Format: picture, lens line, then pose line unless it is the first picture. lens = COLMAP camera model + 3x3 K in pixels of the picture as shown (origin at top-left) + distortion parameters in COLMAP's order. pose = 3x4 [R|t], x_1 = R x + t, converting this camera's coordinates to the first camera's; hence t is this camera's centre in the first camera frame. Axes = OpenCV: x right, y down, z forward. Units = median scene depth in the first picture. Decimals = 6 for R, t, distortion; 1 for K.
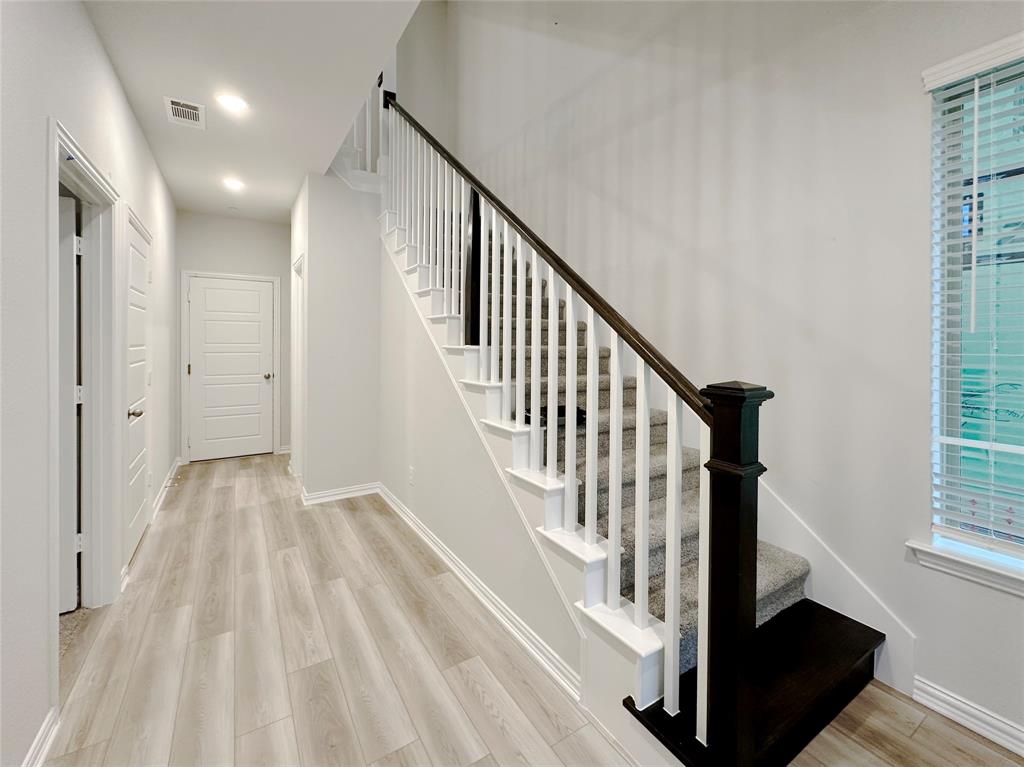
lens RADIAL K [[420.8, 0, 518.9], [0, 420.8, 384.9], [0, 0, 1]] dist [-0.000303, 0.000104]
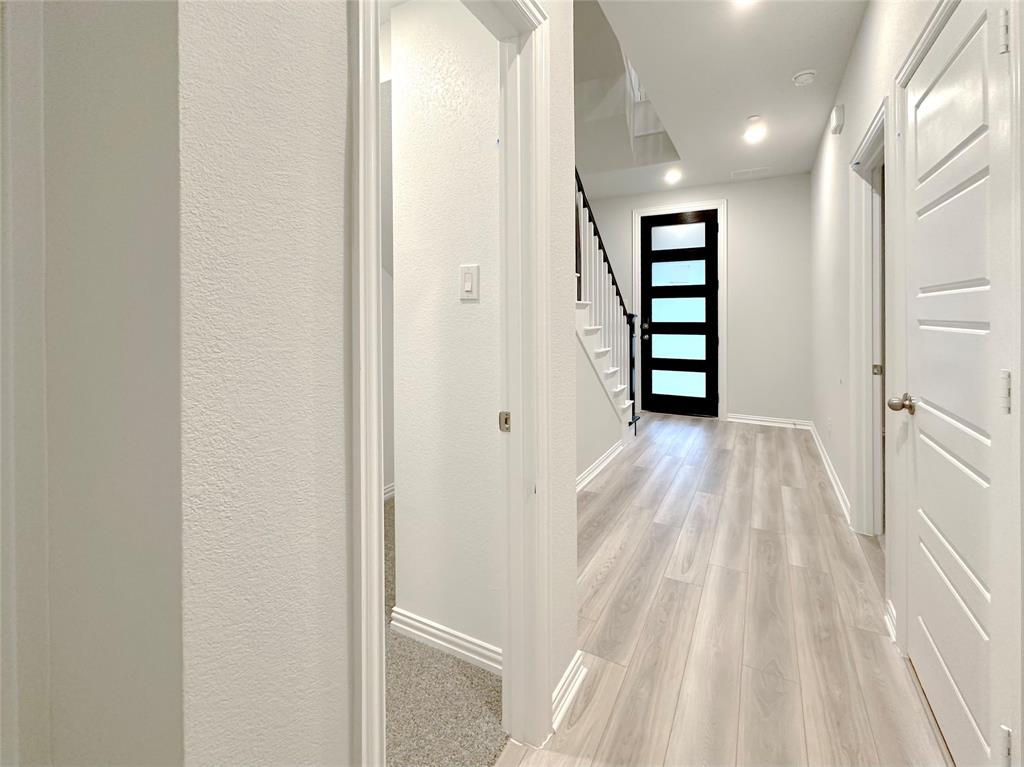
lens RADIAL K [[420.8, 0, 518.9], [0, 420.8, 384.9], [0, 0, 1]] dist [-0.000303, 0.000104]
pose [[-0.443367, -0.155476, 0.882753, -1.153267], [0.084972, 0.973116, 0.214069, -0.131426], [-0.892303, 0.169921, -0.418237, 1.692258]]
